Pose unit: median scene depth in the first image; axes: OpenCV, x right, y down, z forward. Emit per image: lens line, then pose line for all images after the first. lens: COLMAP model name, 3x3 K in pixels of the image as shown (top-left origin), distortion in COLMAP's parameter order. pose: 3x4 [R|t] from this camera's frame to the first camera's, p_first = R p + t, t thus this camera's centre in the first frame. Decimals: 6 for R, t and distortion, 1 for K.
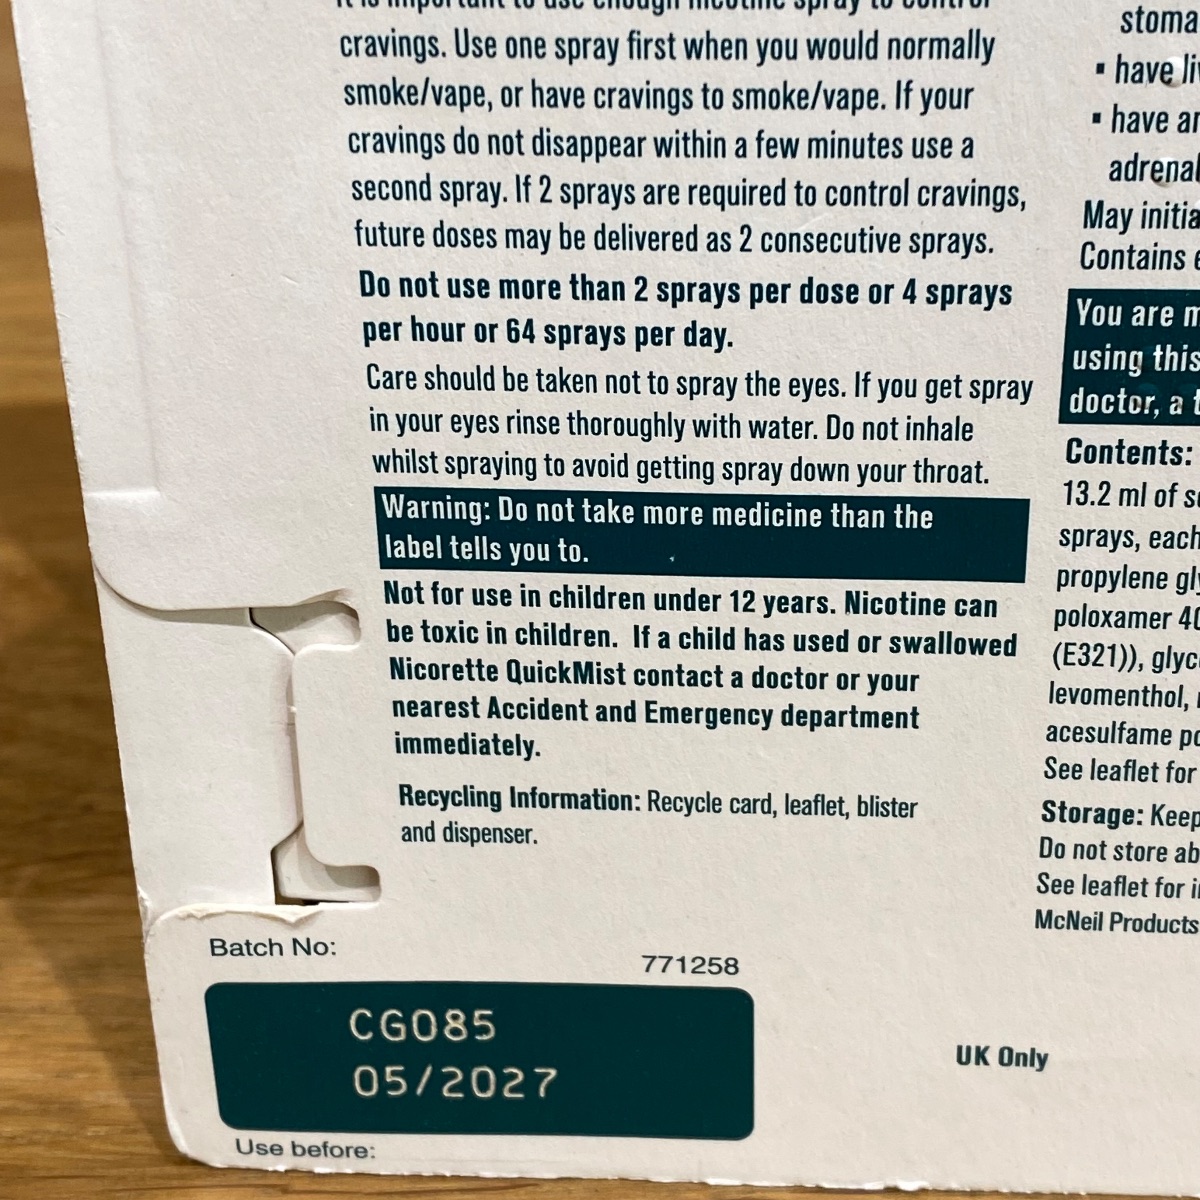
lens RADIAL K [[2447.6, 0, 591.7], [0, 2447.6, 522.3], [0, 0, 1]] dist [0.147009, 0.000000]
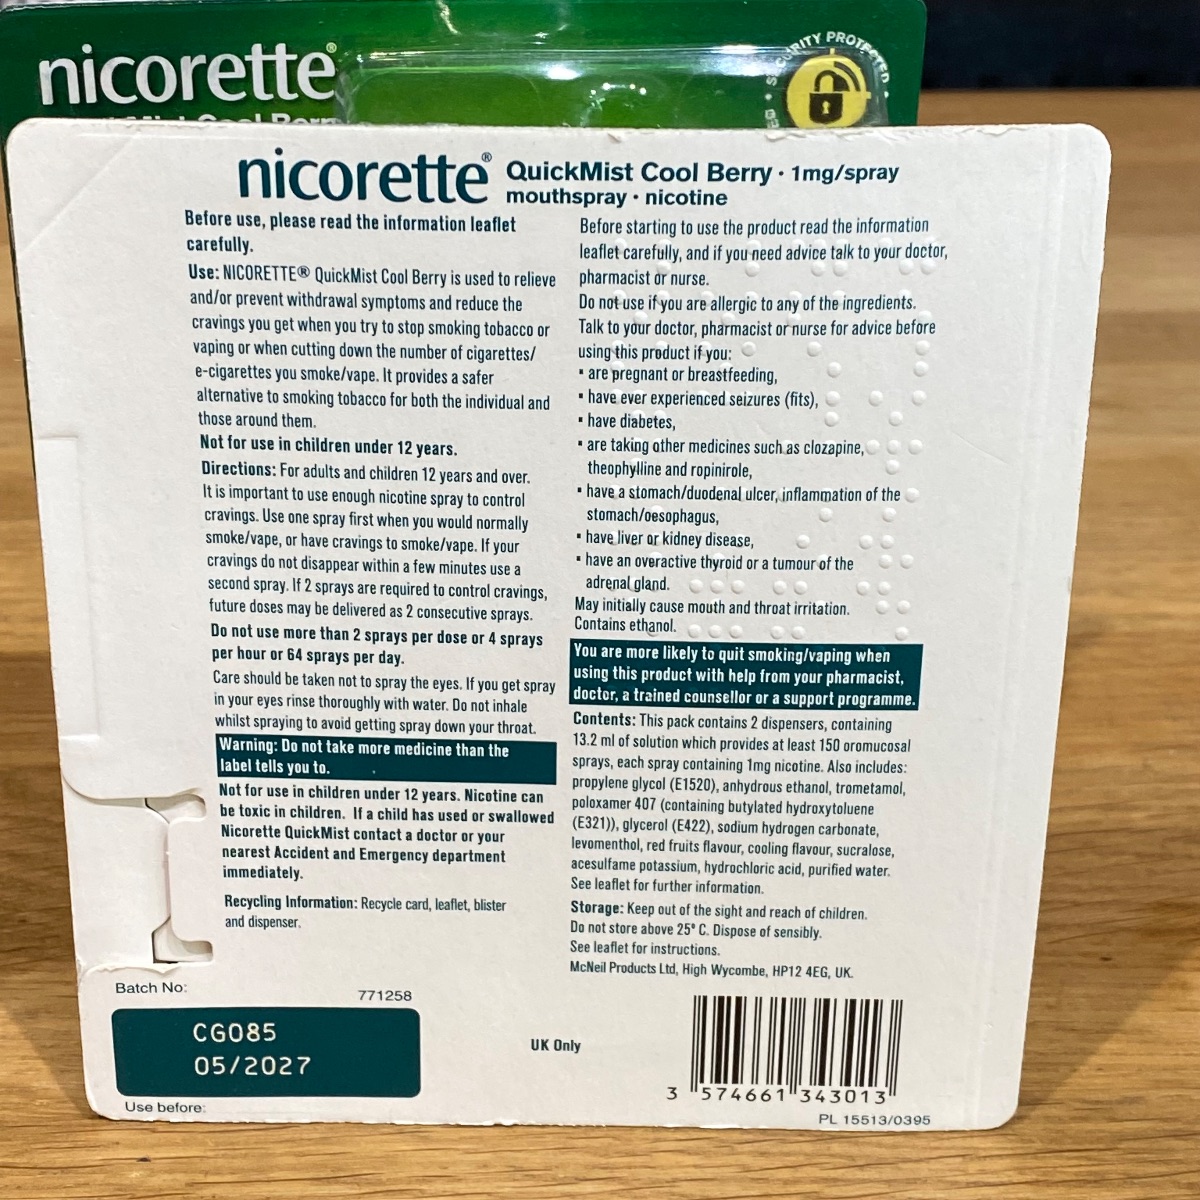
lens RADIAL K [[2447.6, 0, 569.0], [0, 2447.6, 572.2], [0, 0, 1]] dist [0.147009, 0.000000]
pose [[0.997052, 0.009930, 0.076089, 0.038246], [-0.005835, 0.998532, -0.053855, -0.038953], [-0.076512, 0.053253, 0.995646, -0.930647]]
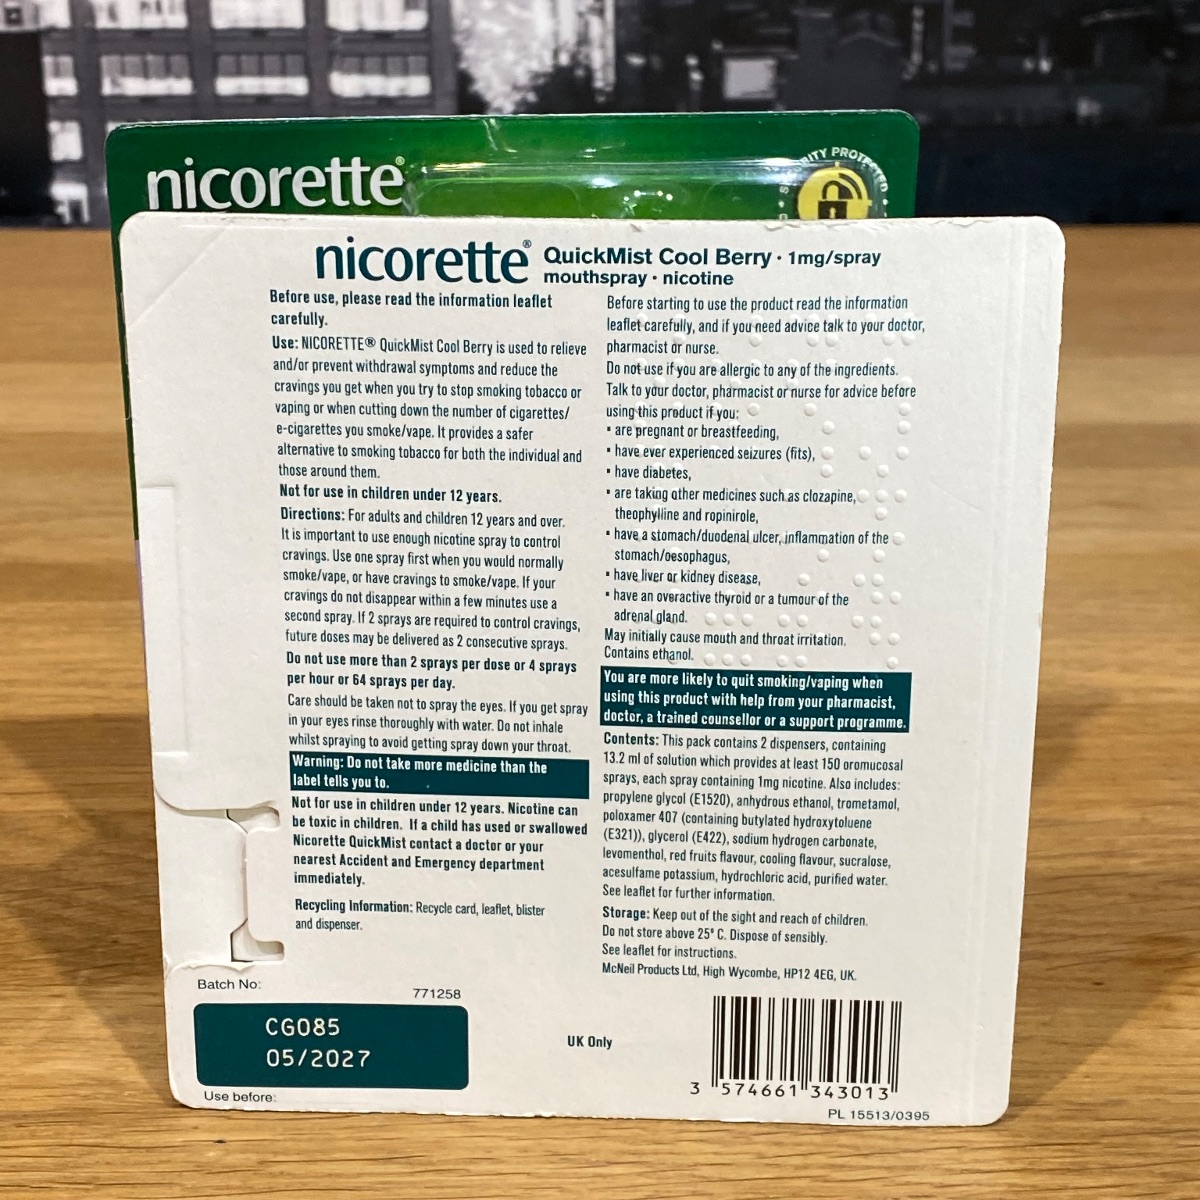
lens RADIAL K [[2447.6, 0, 586.4], [0, 2447.6, 526.6], [0, 0, 1]] dist [0.147009, 0.000000]
pose [[0.998714, 0.019296, 0.046881, 0.067679], [-0.012827, 0.990822, -0.134566, 0.078179], [-0.049047, 0.133792, 0.989795, -1.189448]]
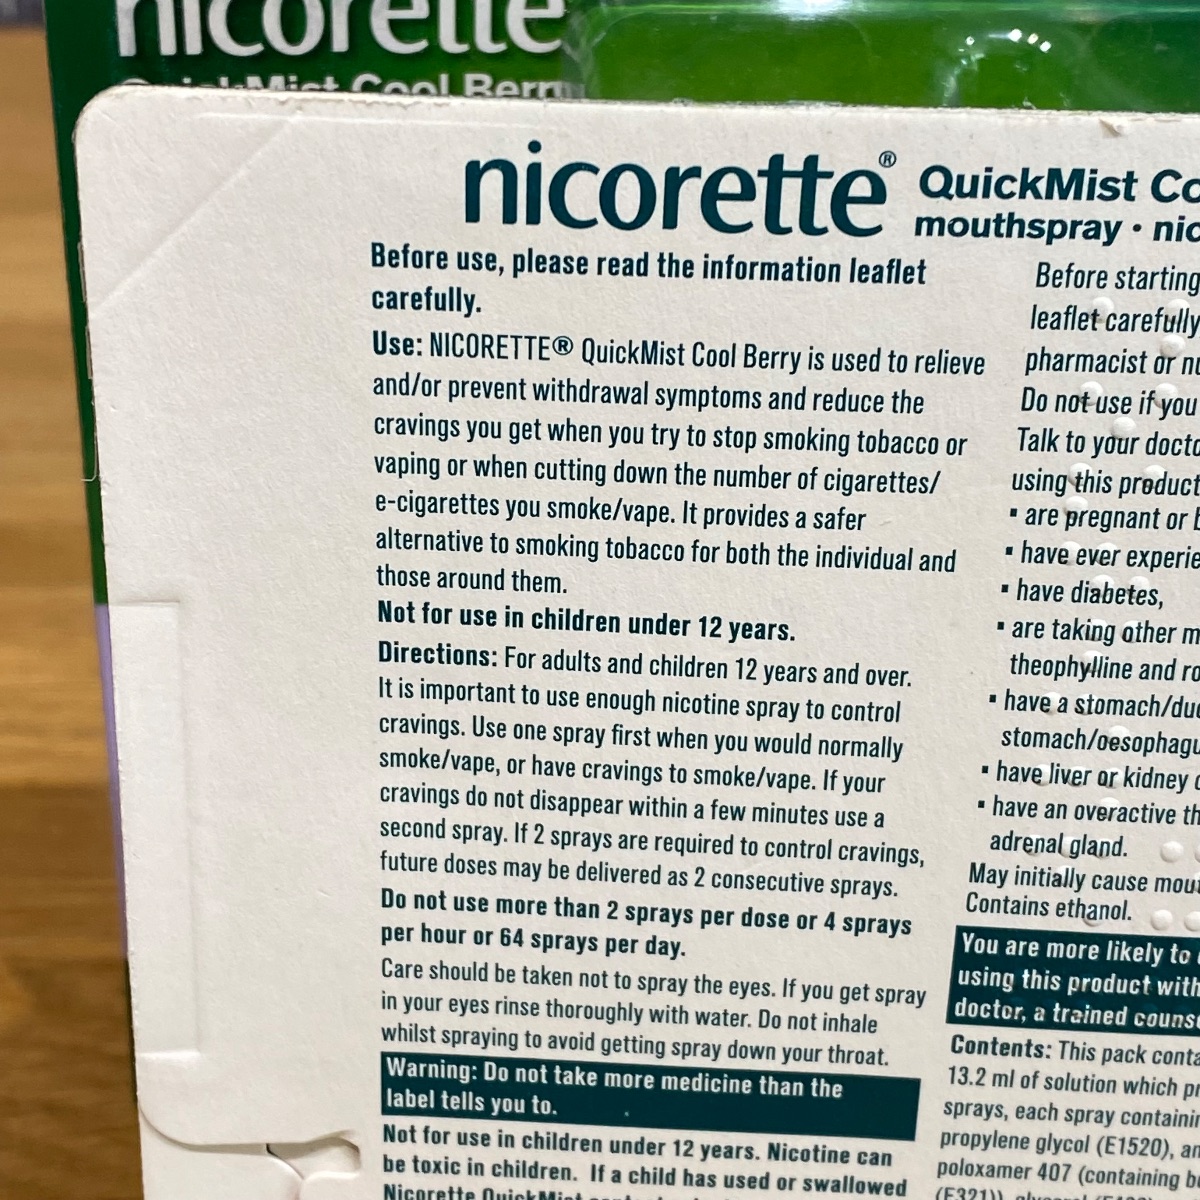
lens RADIAL K [[2447.6, 0, 568.0], [0, 2447.6, 561.0], [0, 0, 1]] dist [0.147009, 0.000000]
pose [[0.997315, 0.023898, 0.069220, -0.088108], [-0.021522, 0.999160, -0.034866, -0.218201], [-0.069995, 0.033283, 0.996992, -0.223146]]
